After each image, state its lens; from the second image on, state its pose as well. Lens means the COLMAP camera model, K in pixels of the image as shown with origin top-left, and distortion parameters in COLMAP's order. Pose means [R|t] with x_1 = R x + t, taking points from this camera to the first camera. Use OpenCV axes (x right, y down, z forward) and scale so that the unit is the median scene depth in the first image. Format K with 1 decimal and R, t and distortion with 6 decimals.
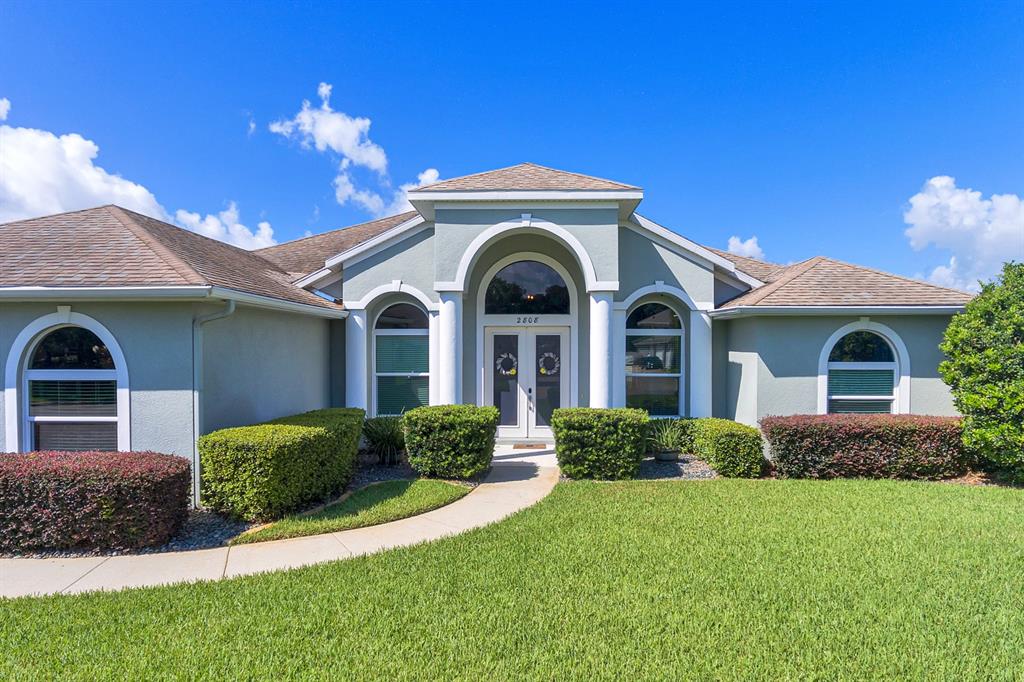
lens RADIAL K [[643.8, 0, 509.3], [0, 643.8, 356.5], [0, 0, 1]] dist [0.004855, 0.001231]
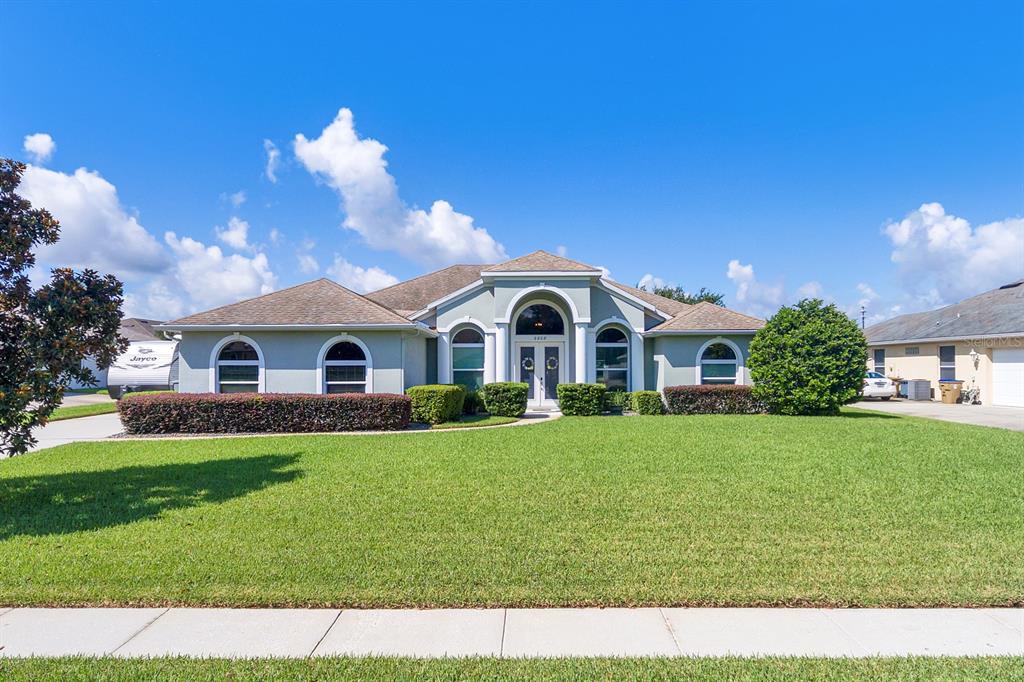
lens RADIAL K [[643.8, 0, 509.3], [0, 643.8, 356.5], [0, 0, 1]] dist [0.004855, 0.001231]
pose [[0.999771, -0.004160, 0.021008, -0.109862], [0.004765, 0.999573, -0.028838, 0.051691], [-0.020879, 0.028931, 0.999363, -0.885959]]
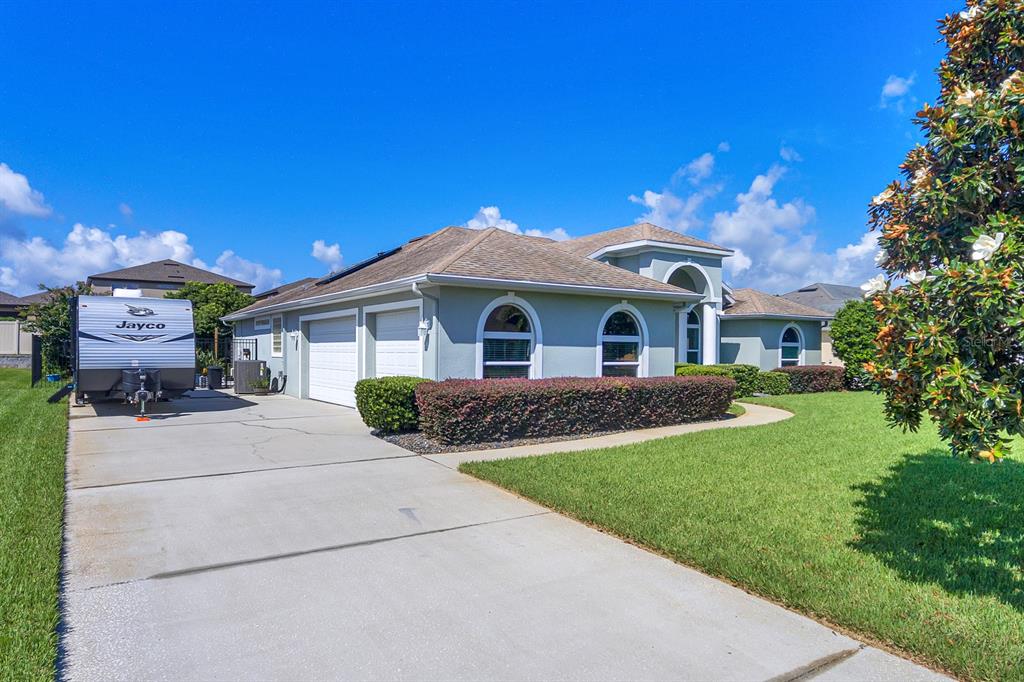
lens RADIAL K [[643.8, 0, 509.3], [0, 643.8, 356.5], [0, 0, 1]] dist [0.004855, 0.001231]
pose [[0.832139, 0.000479, 0.554567, -1.363953], [0.000296, 0.999999, -0.001307, 0.056157], [-0.554567, 0.001252, 0.832138, -0.224865]]
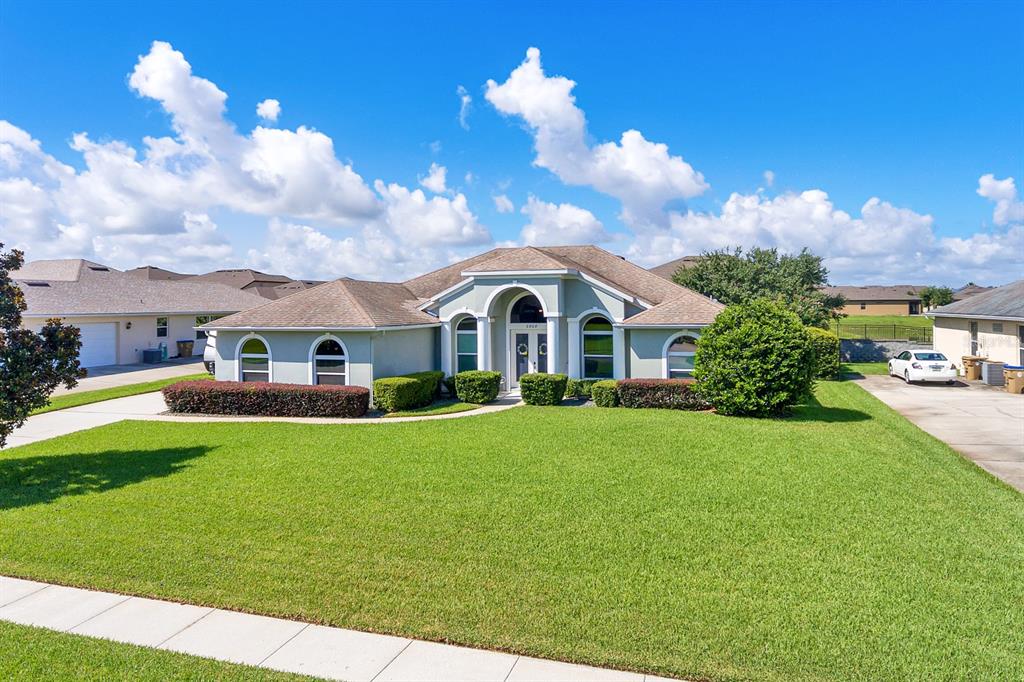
lens RADIAL K [[637.7, 0, 501.7], [0, 637.7, 301.0], [0, 0, 1]] dist [-0.002482, 0.000332]
pose [[0.966835, -0.010612, -0.255180, 0.504224], [0.003540, 0.999597, -0.028157, -0.092801], [0.255376, 0.026320, 0.966484, -1.007081]]
